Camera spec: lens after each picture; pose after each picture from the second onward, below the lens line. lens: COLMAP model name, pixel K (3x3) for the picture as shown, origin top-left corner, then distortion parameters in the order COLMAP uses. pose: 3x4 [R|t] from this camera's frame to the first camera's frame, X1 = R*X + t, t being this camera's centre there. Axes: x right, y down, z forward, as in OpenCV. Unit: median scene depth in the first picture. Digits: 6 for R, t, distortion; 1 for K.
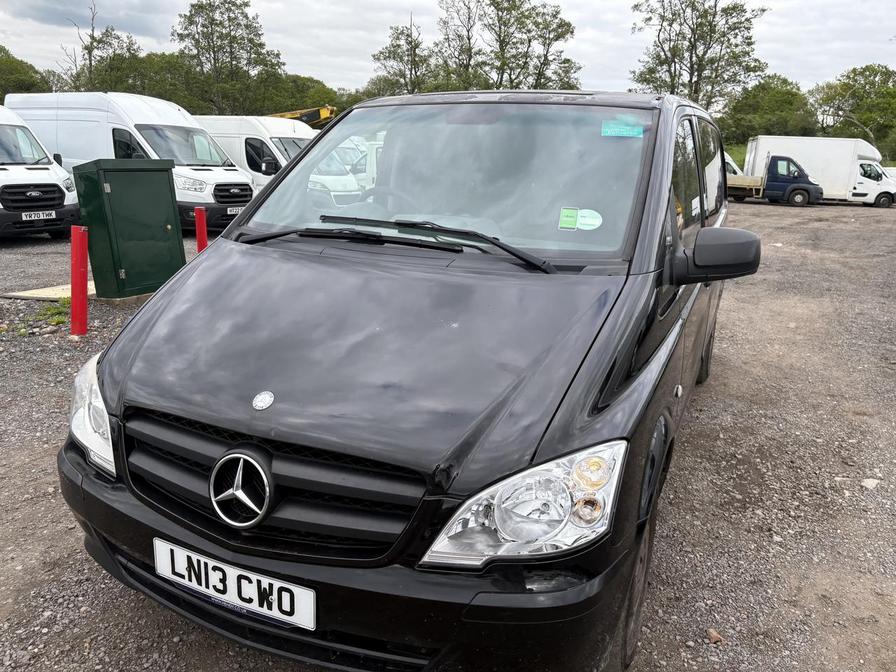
lens RADIAL K [[676.1, 0, 450.7], [0, 676.1, 337.2], [0, 0, 1]] dist [0.054955, -0.056734]
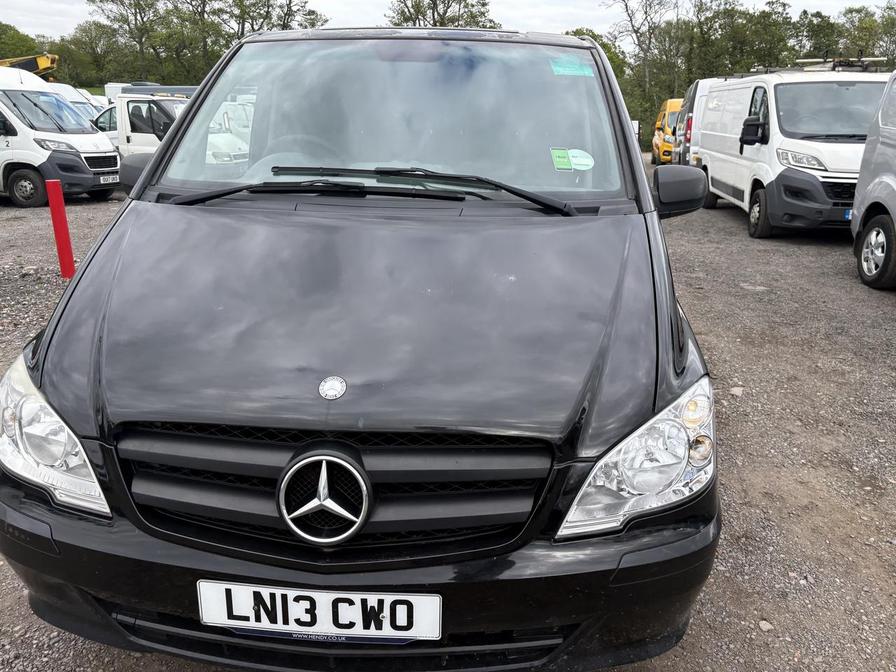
lens RADIAL K [[676.1, 0, 456.5], [0, 676.1, 335.9], [0, 0, 1]] dist [0.054955, -0.056734]
pose [[0.937023, -0.116285, 0.329340, -0.337273], [0.097879, 0.992591, 0.071988, -0.011753], [-0.335271, -0.035219, 0.941463, 0.150123]]
